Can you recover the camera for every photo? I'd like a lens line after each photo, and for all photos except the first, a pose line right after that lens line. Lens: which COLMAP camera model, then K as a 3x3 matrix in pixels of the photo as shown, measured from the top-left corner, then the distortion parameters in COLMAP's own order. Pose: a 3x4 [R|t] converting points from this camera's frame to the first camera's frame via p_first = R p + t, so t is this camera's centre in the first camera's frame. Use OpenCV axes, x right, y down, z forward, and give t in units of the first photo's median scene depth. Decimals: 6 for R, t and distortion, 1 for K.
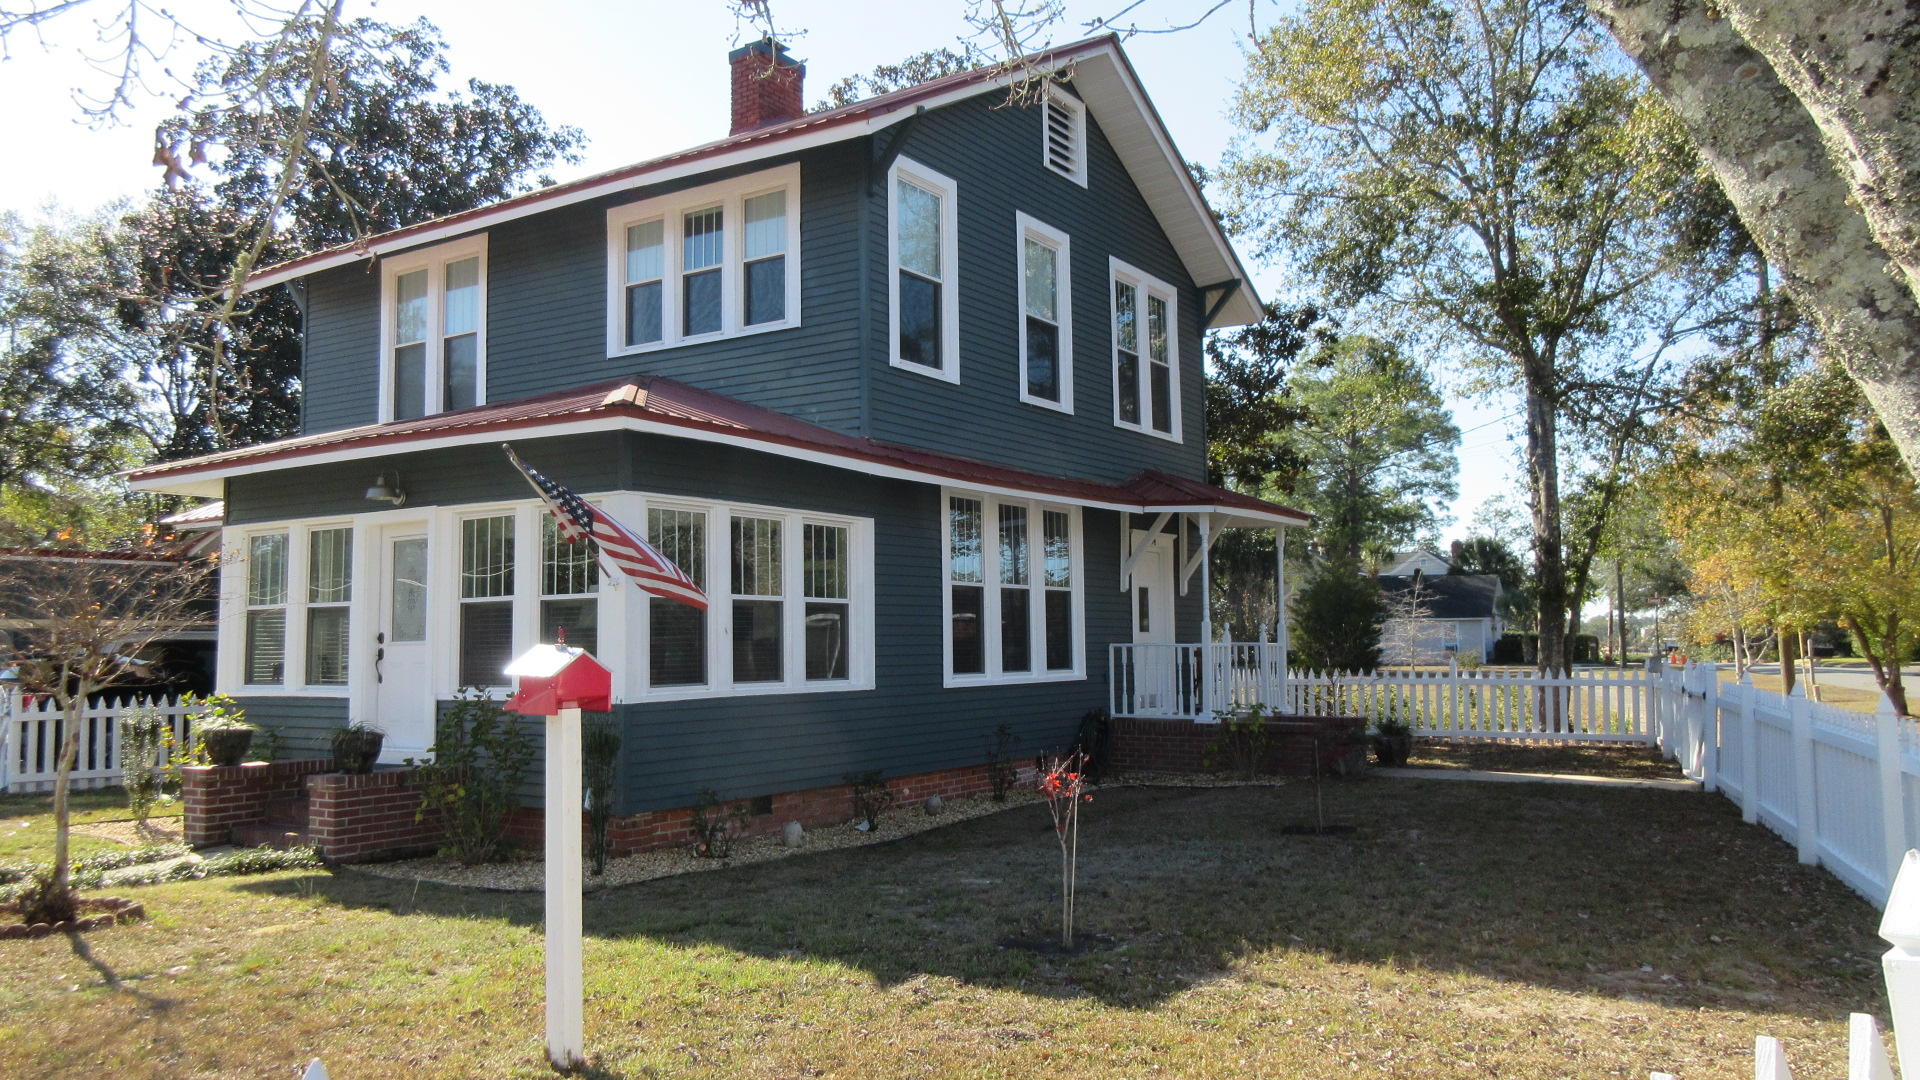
lens RADIAL K [[1470.3, 0, 970.3], [0, 1470.3, 529.1], [0, 0, 1]] dist [0.000214, 0.003802]
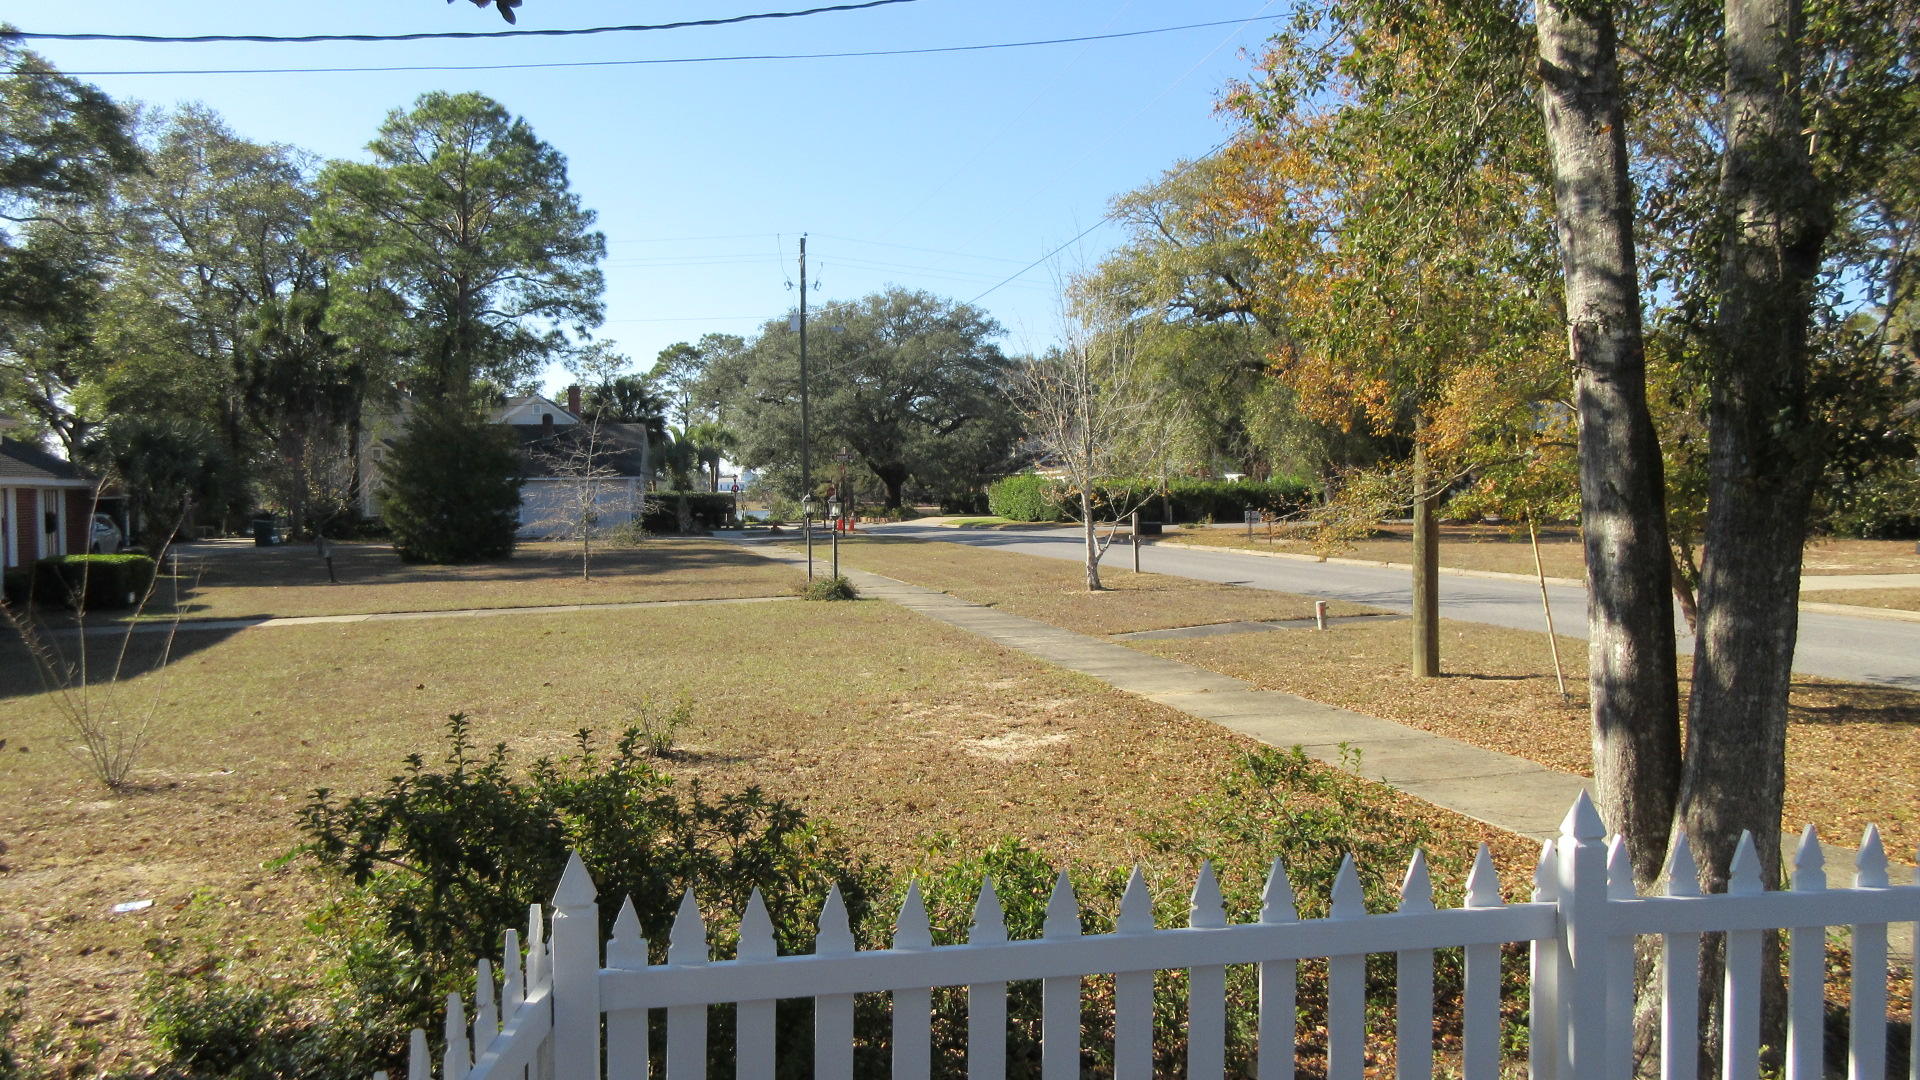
lens RADIAL K [[1470.3, 0, 970.3], [0, 1470.3, 529.1], [0, 0, 1]] dist [0.000214, 0.003802]
pose [[0.820814, -0.025648, 0.570619, 0.079830], [-0.030439, 0.995608, 0.088536, 0.021777], [-0.570383, -0.090040, 0.816429, 0.436075]]
